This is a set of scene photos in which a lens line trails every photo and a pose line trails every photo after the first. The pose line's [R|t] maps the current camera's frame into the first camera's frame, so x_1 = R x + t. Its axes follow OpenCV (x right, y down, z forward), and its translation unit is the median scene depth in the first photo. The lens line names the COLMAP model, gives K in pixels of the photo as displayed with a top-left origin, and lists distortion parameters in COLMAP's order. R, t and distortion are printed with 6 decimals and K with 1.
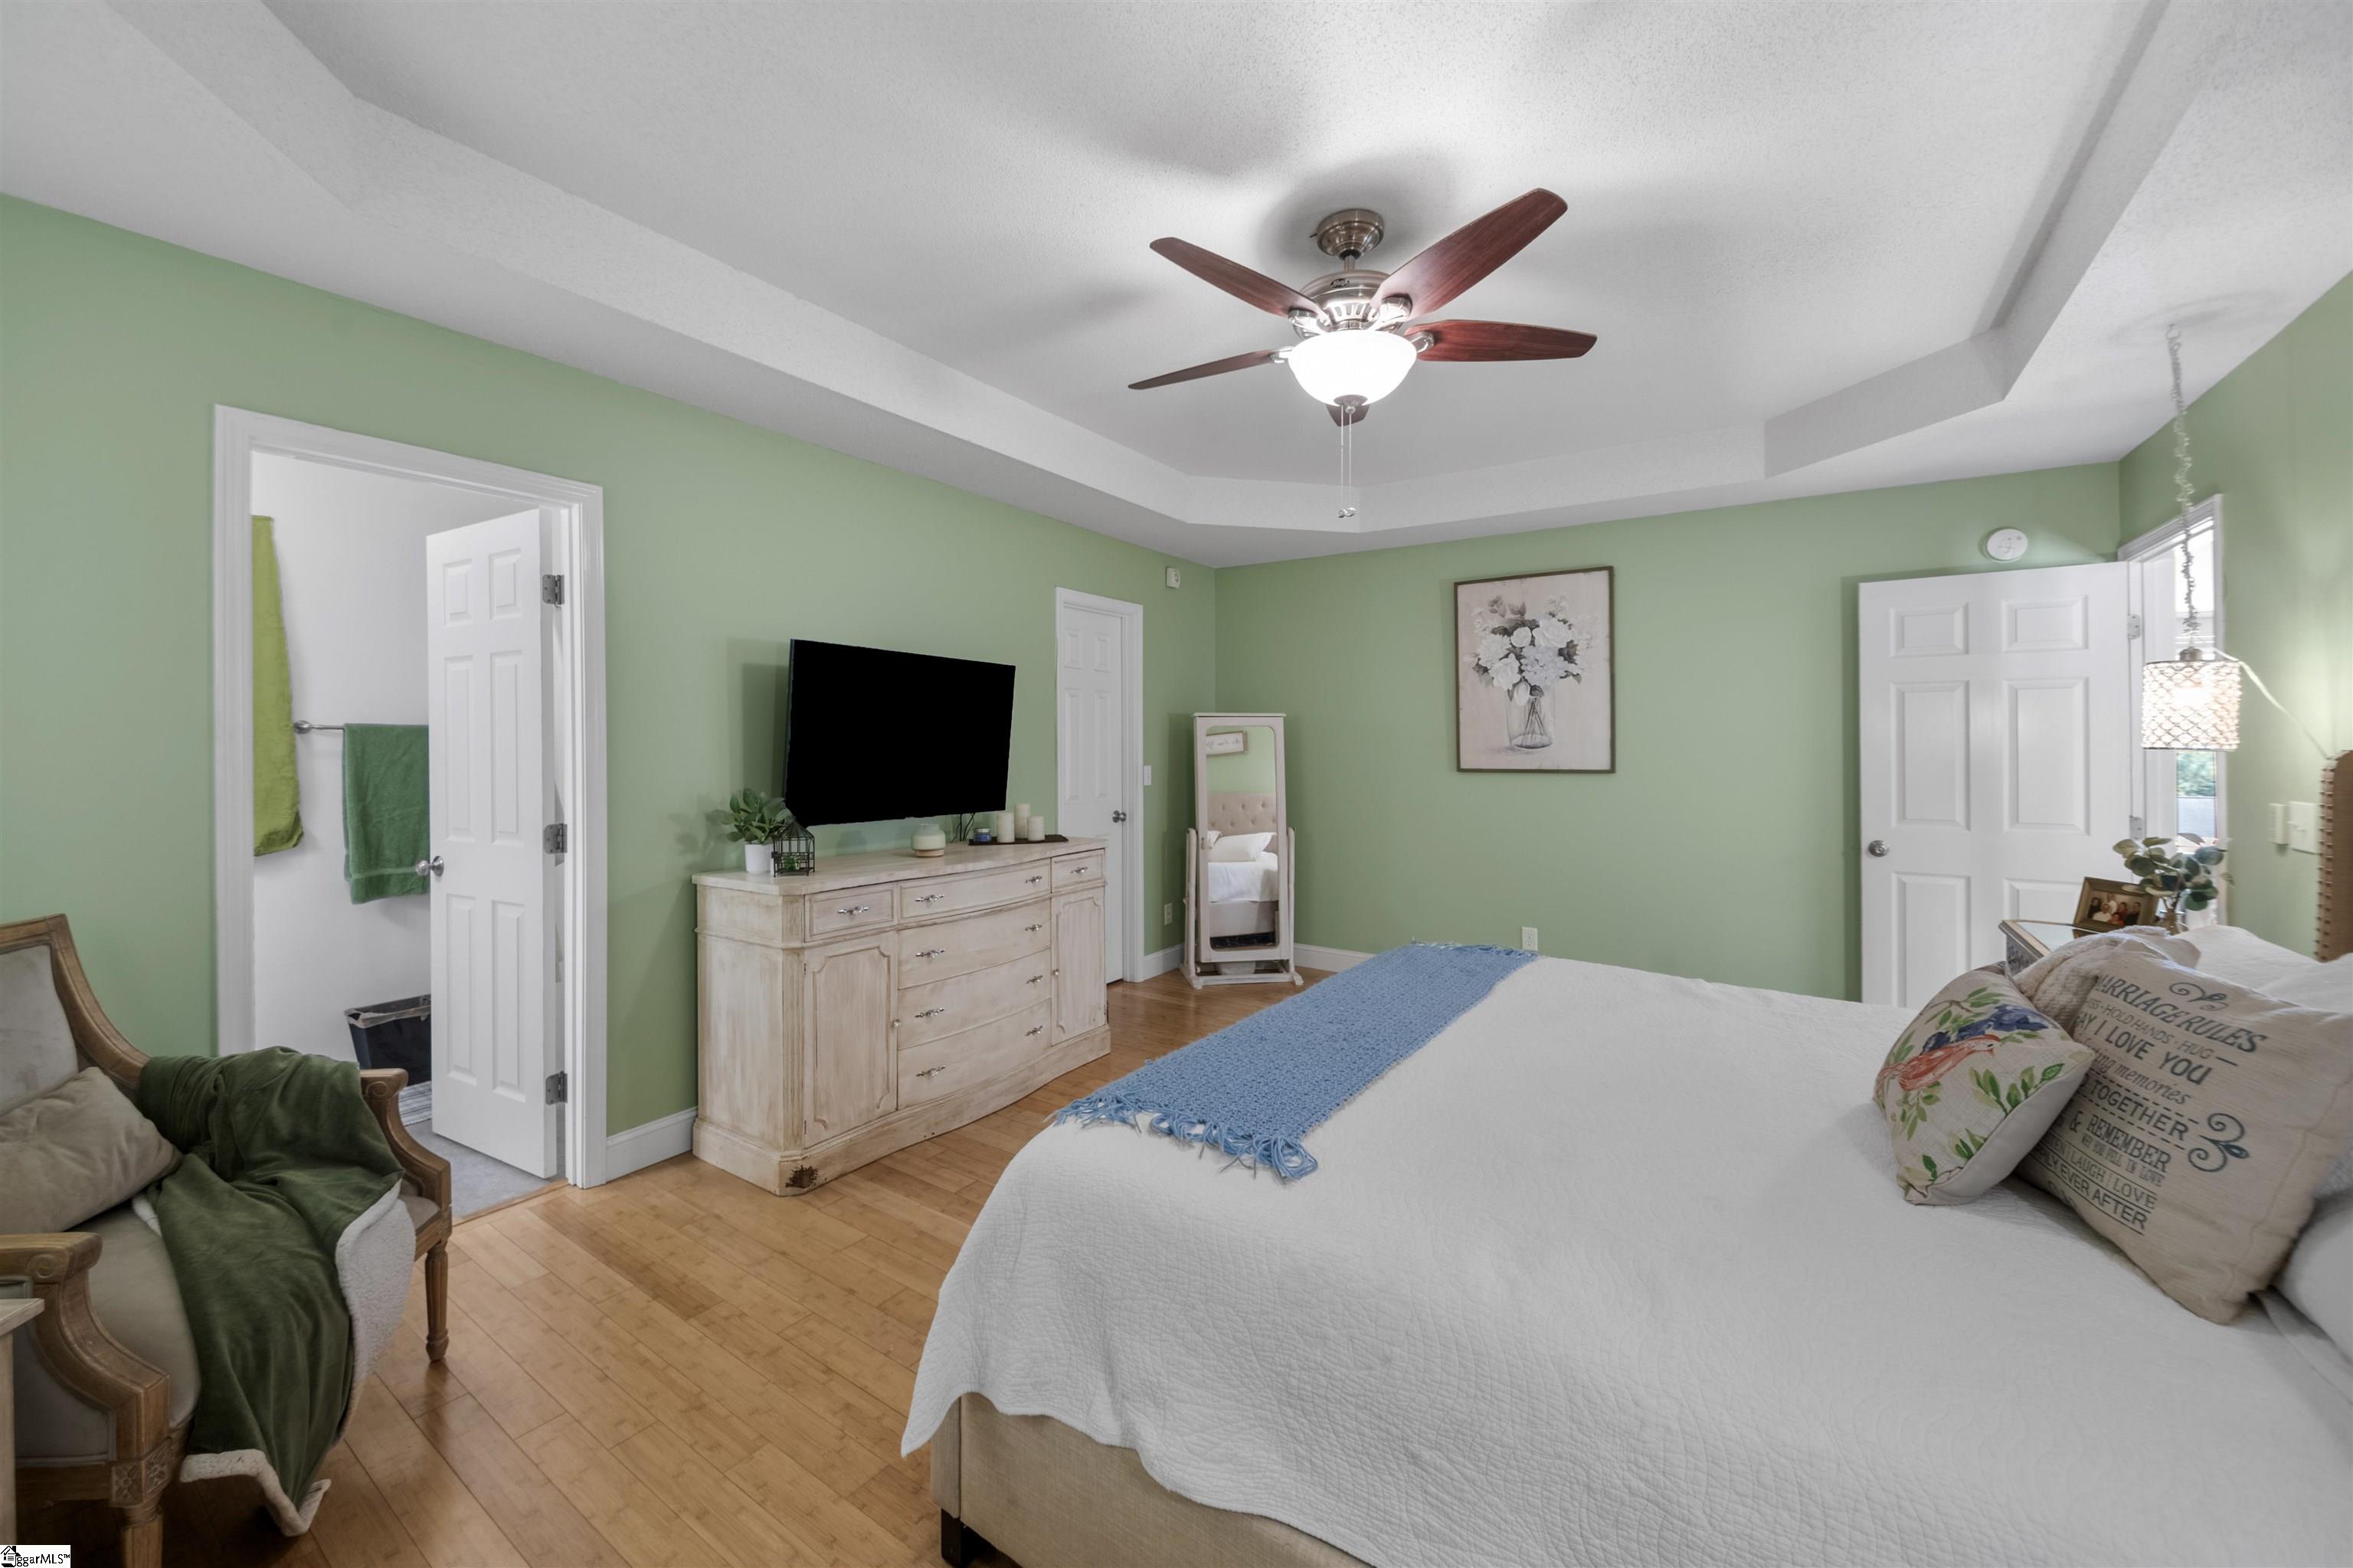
lens RADIAL K [[892.1, 0, 1176.5], [0, 892.1, 784.0], [0, 0, 1]] dist [0.012731, -0.010844]
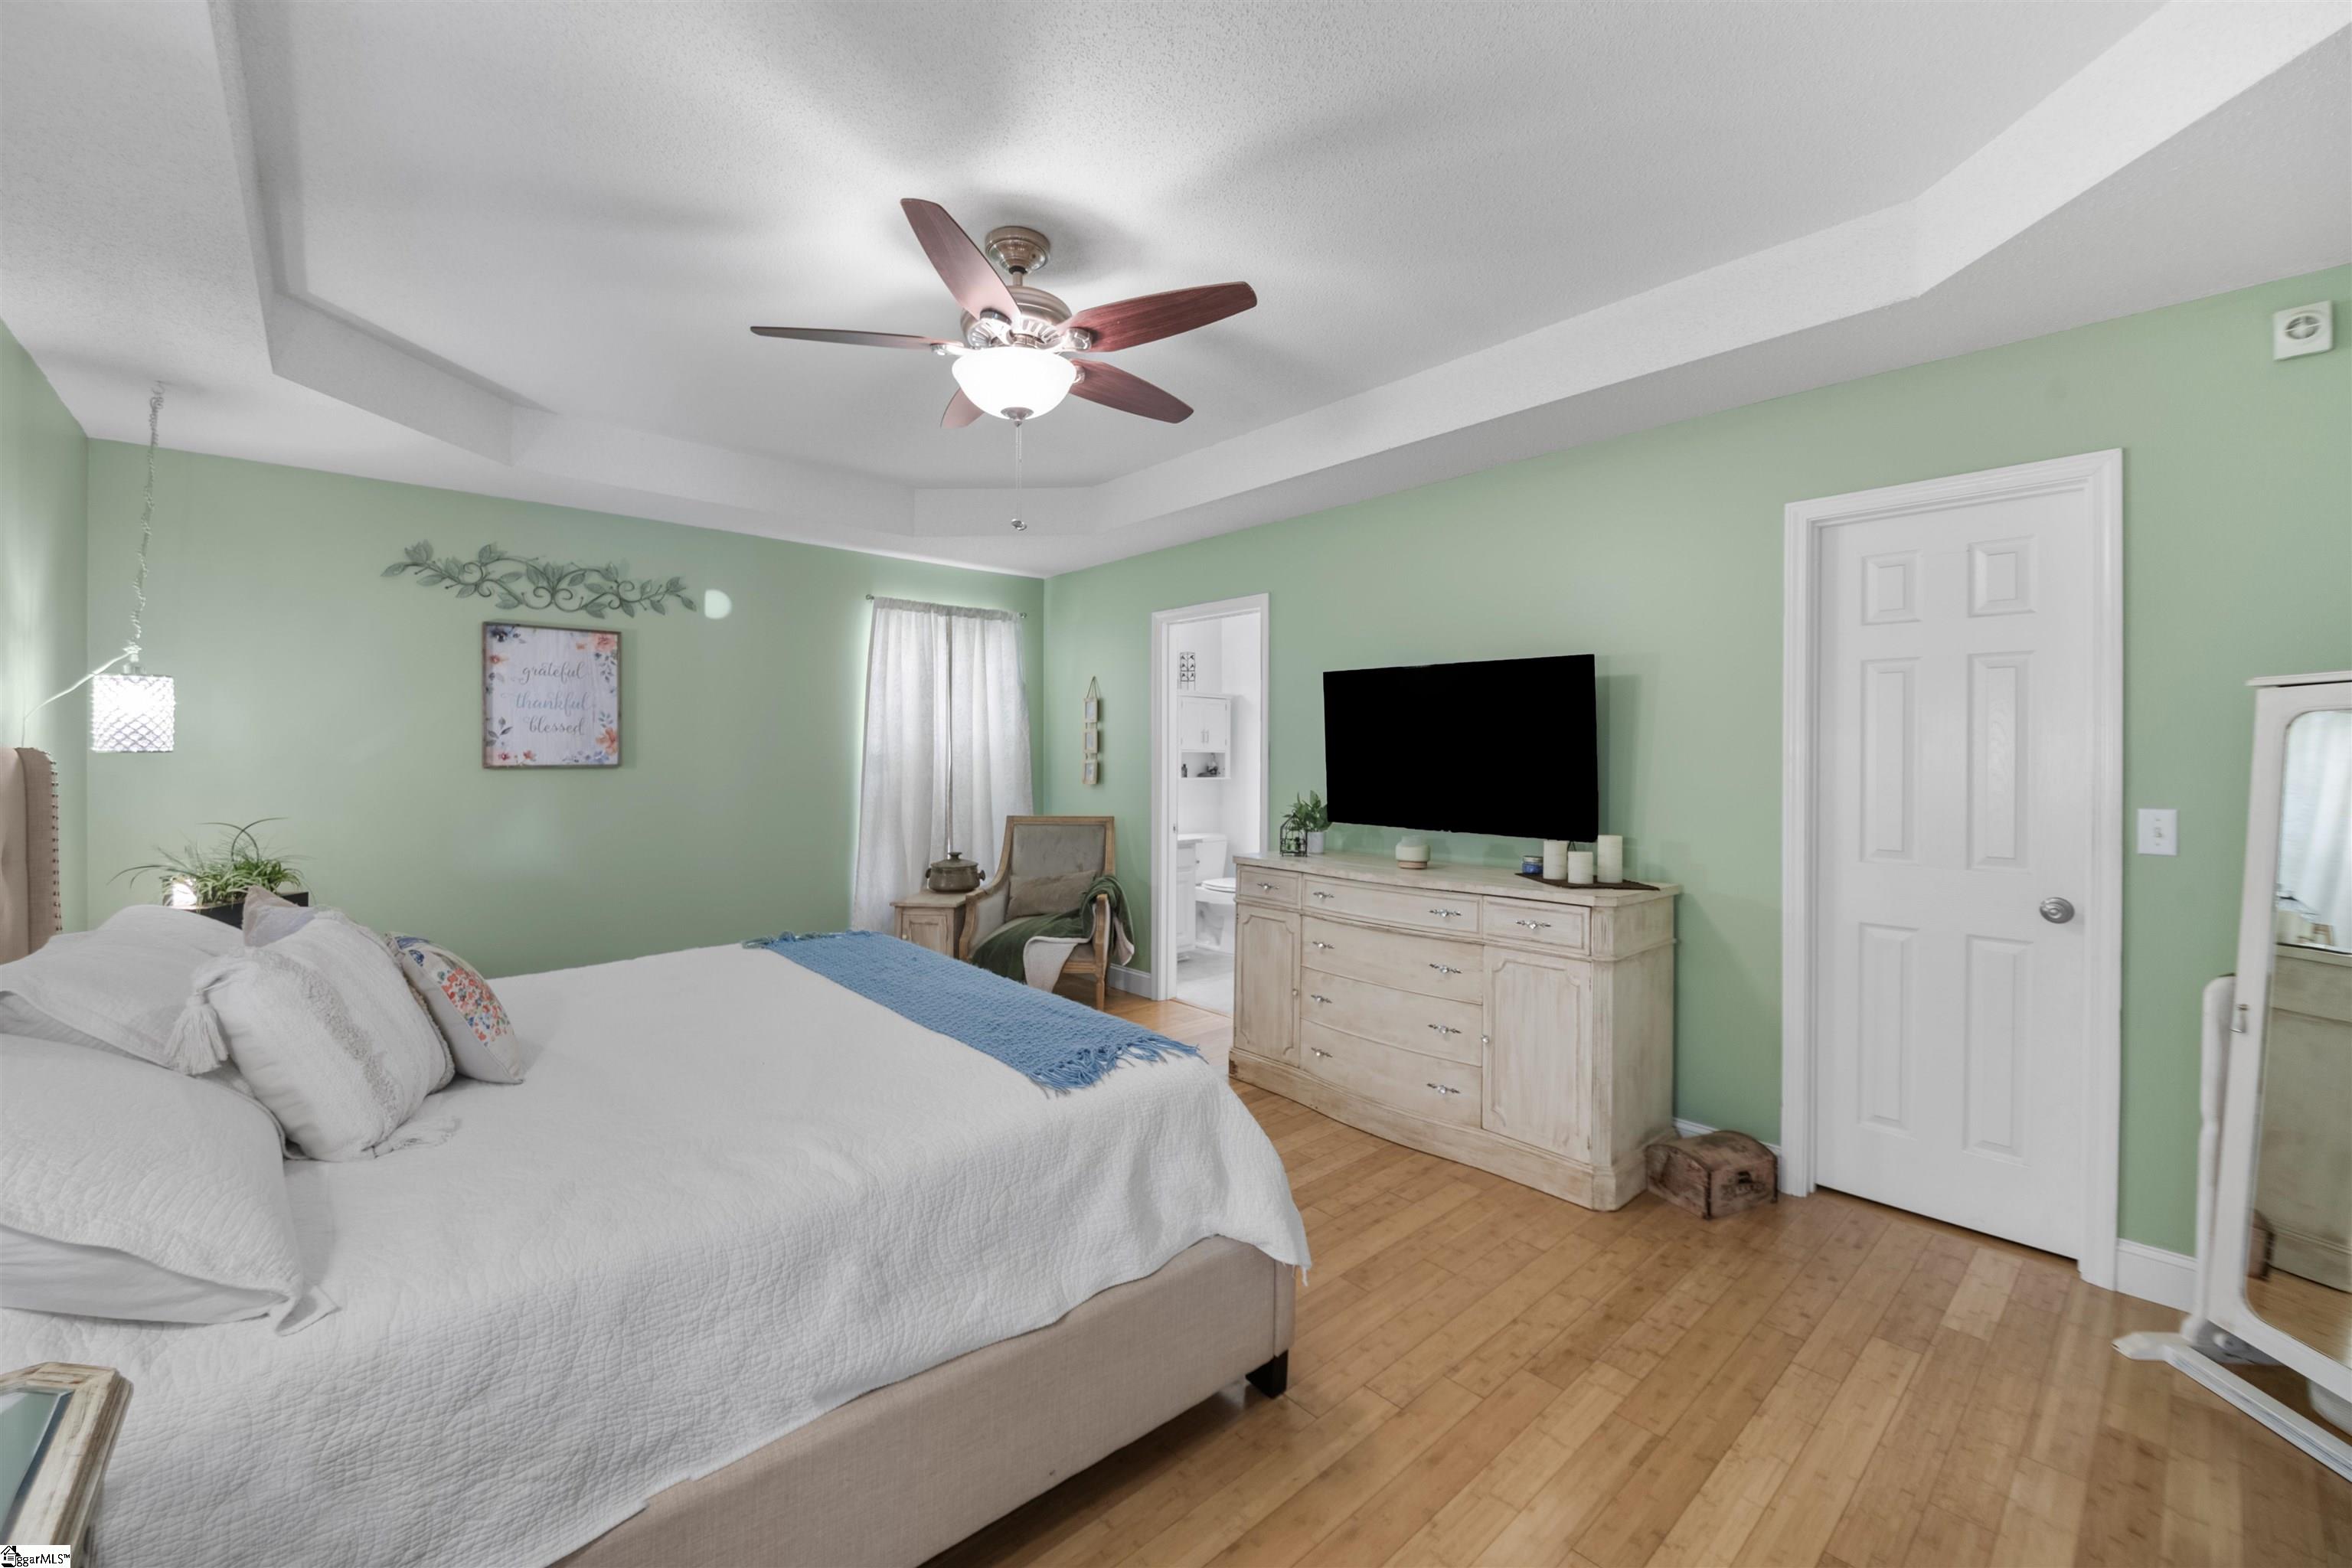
lens RADIAL K [[926.0, 0, 1114.9], [0, 926.0, 777.2], [0, 0, 1]] dist [0.001056, -0.004330]
pose [[-0.282981, 0.022587, -0.958860, 0.903558], [-0.042819, 0.998428, 0.036156, -0.048888], [0.958169, 0.051289, -0.281569, 1.082339]]
